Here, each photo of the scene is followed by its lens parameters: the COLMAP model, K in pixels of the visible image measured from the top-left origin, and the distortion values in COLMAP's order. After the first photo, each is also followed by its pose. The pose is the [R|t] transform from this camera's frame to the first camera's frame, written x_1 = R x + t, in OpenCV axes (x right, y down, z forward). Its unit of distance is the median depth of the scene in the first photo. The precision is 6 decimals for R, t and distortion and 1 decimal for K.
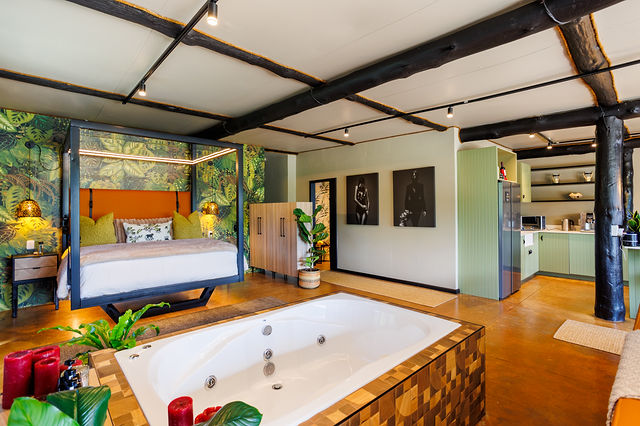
lens RADIAL K [[308.7, 0, 316.7], [0, 308.7, 210.0], [0, 0, 1]] dist [-0.049818, 0.033786]
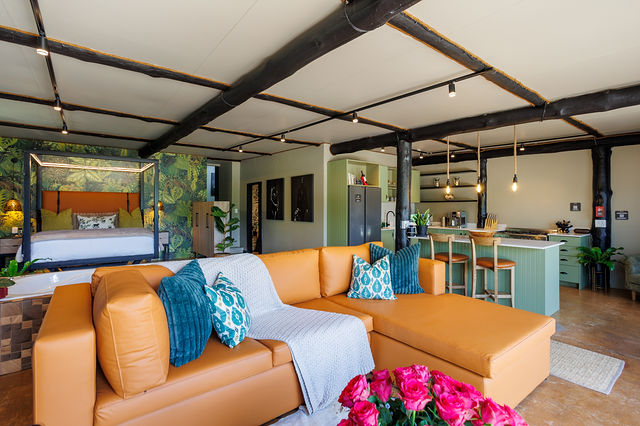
lens RADIAL K [[308.7, 0, 316.7], [0, 308.7, 210.0], [0, 0, 1]] dist [-0.049818, 0.033786]
pose [[0.997163, 0.008609, -0.074777, 0.474019], [-0.008020, 0.999934, 0.008173, -0.003563], [0.074842, -0.007550, 0.997167, -0.262514]]
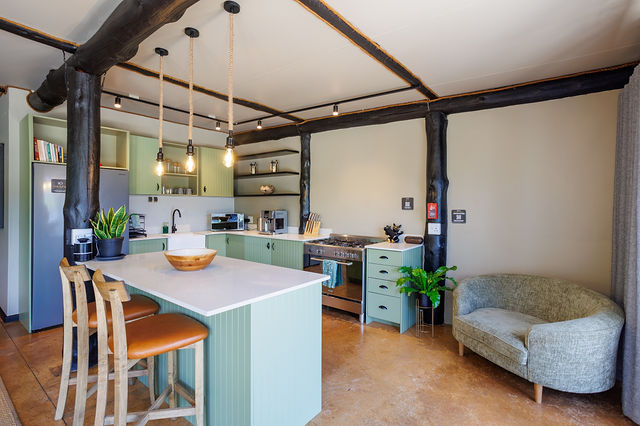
lens RADIAL K [[308.7, 0, 316.7], [0, 308.7, 210.0], [0, 0, 1]] dist [-0.049818, 0.033786]
pose [[0.986760, 0.011847, 0.161751, 0.954132], [-0.014178, 0.999812, 0.013260, -0.004755], [-0.161564, -0.015378, 0.986742, 0.170315]]
